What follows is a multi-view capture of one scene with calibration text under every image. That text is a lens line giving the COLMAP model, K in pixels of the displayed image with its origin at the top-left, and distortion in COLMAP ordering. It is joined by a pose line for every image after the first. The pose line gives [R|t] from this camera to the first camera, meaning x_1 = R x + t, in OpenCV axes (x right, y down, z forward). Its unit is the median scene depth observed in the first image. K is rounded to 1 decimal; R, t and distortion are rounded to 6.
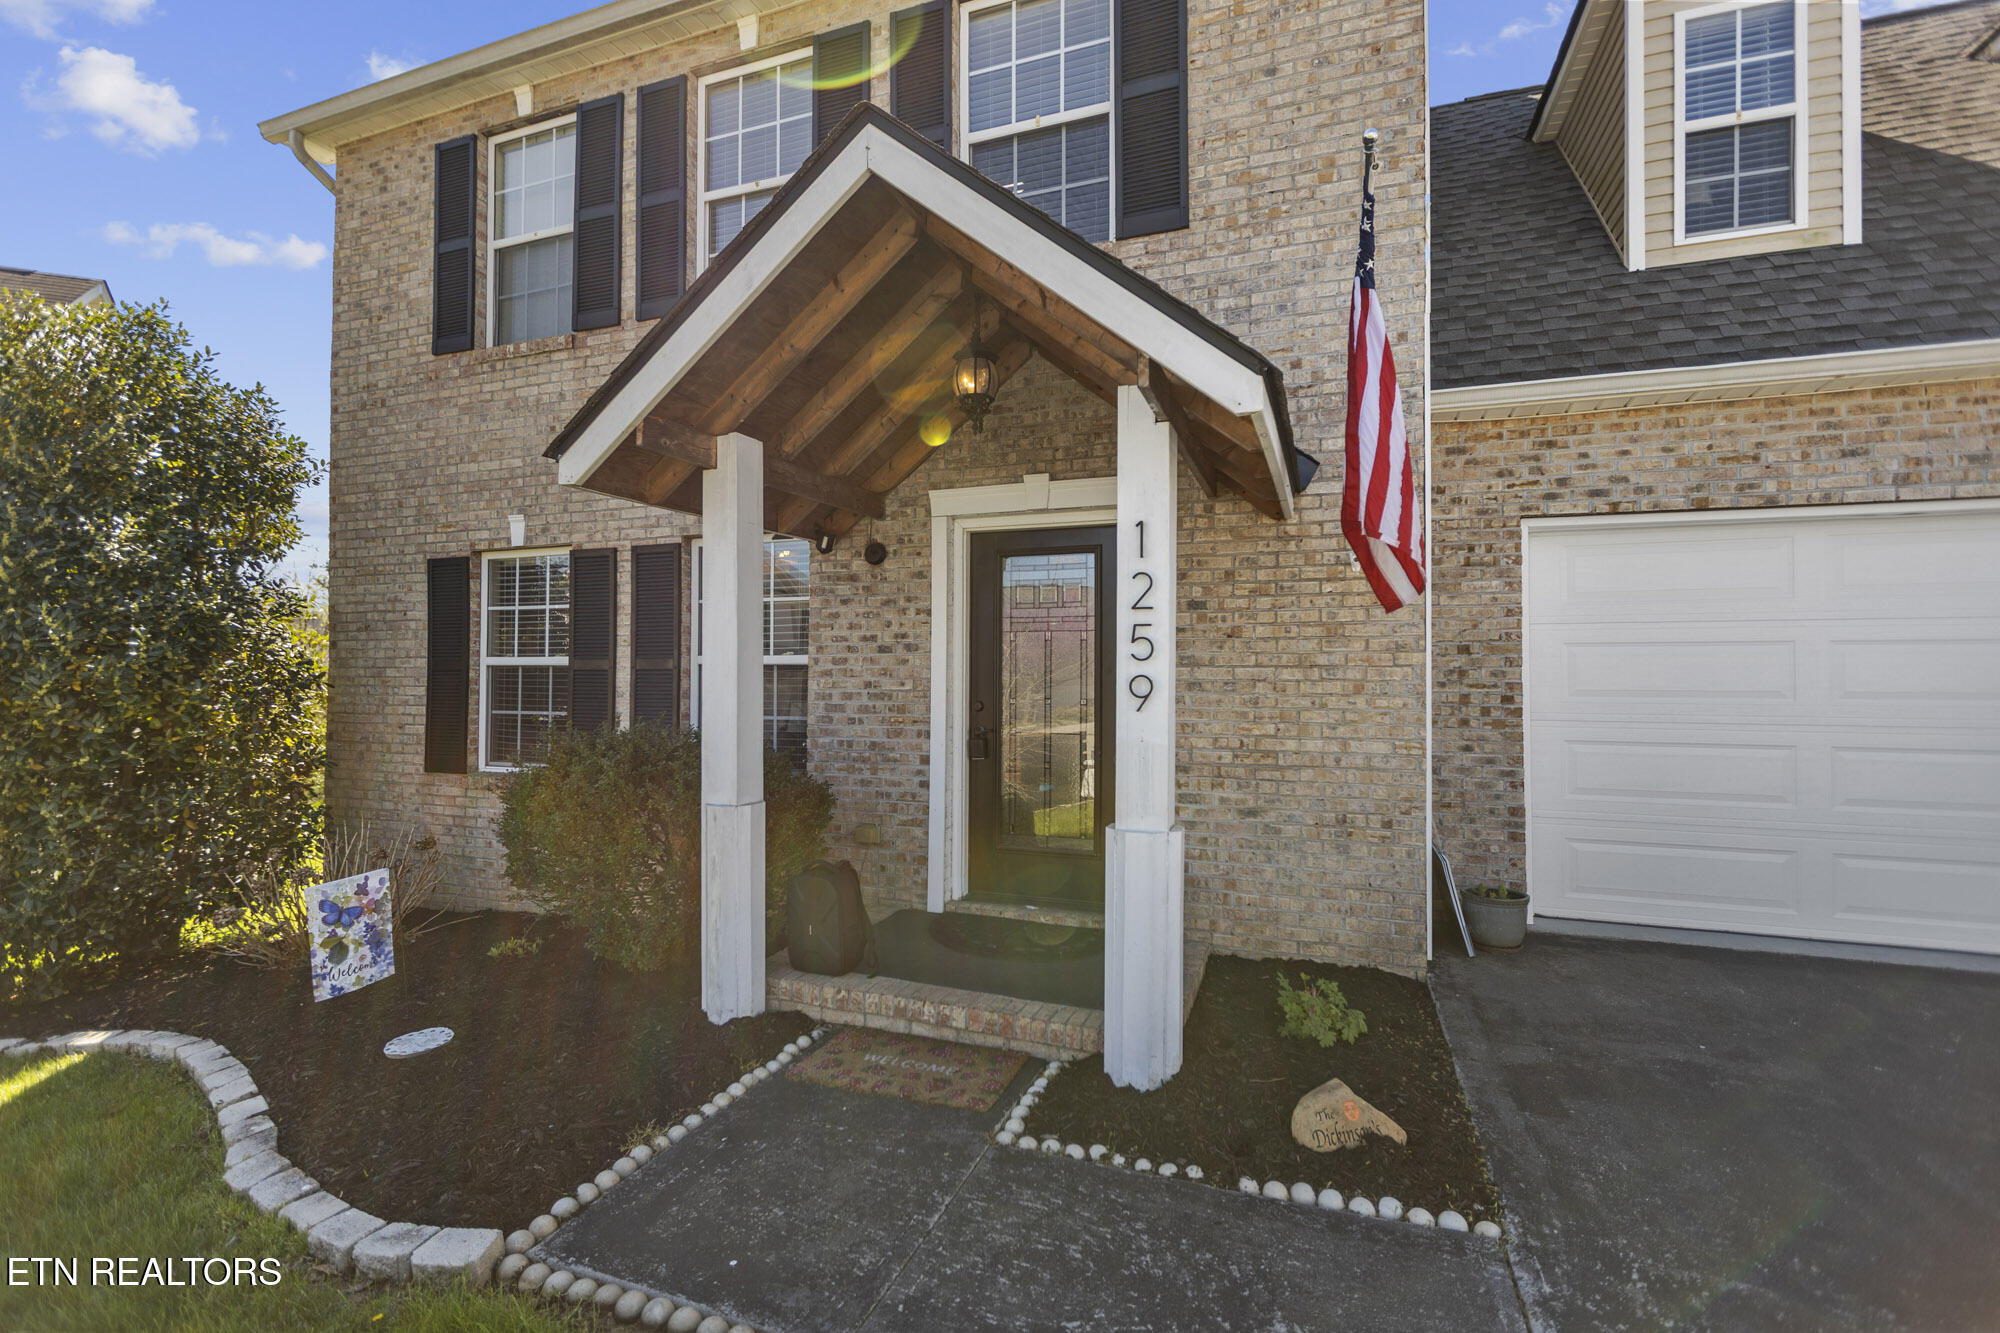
lens RADIAL K [[886.1, 0, 994.1], [0, 886.1, 664.2], [0, 0, 1]] dist [0.003689, 0.000345]
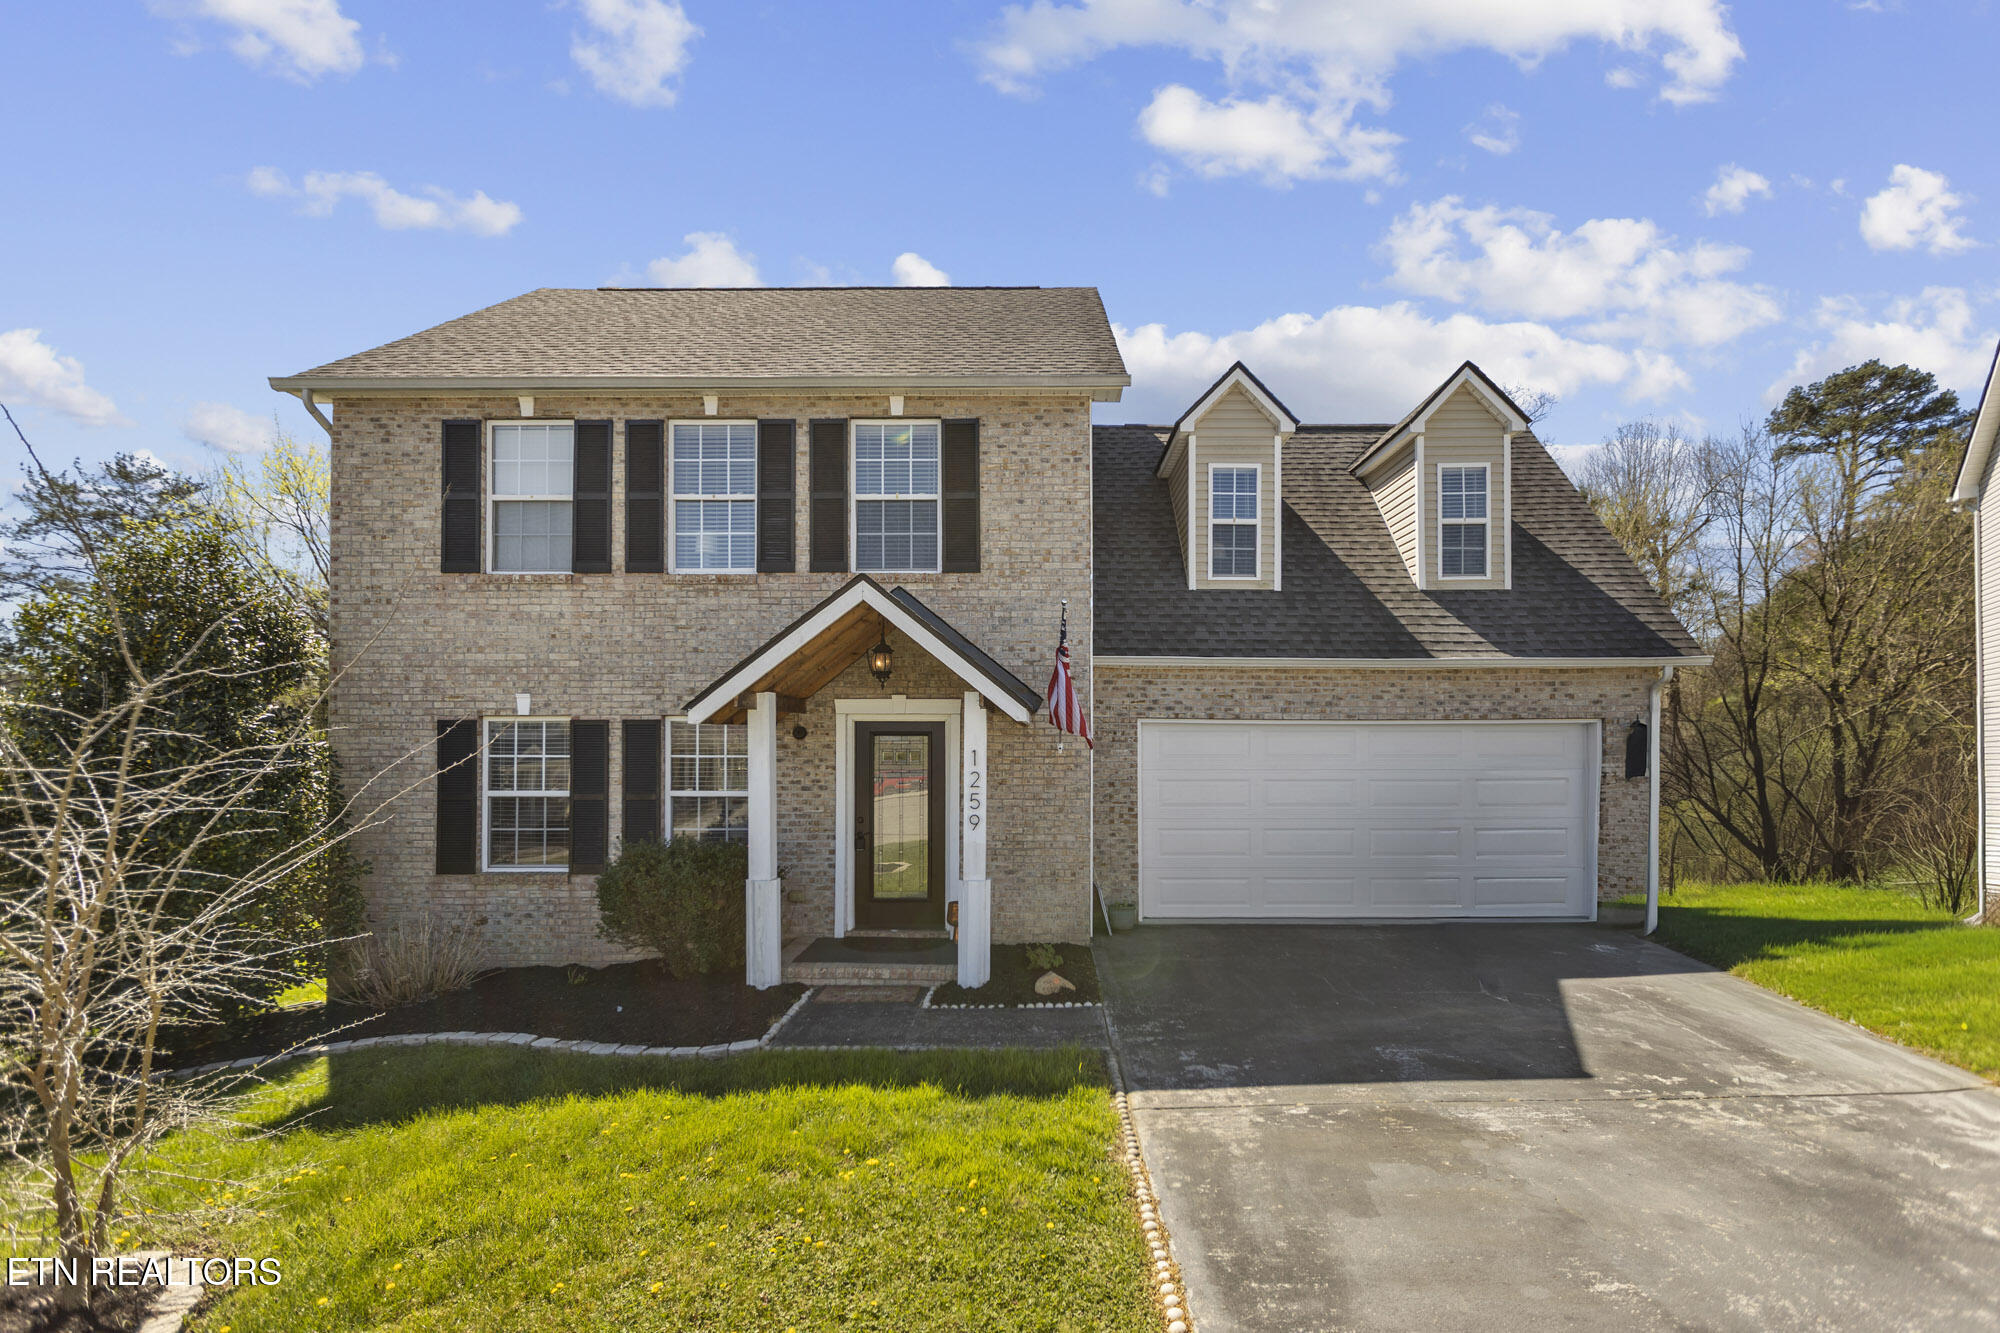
lens RADIAL K [[950.9, 0, 1027.6], [0, 950.9, 733.7], [0, 0, 1]] dist [0.001209, 0.000451]
pose [[0.940712, 0.000586, 0.339205, -0.347555], [-0.001941, 0.999991, 0.003656, -0.131900], [-0.339200, -0.004097, 0.940705, -0.888245]]
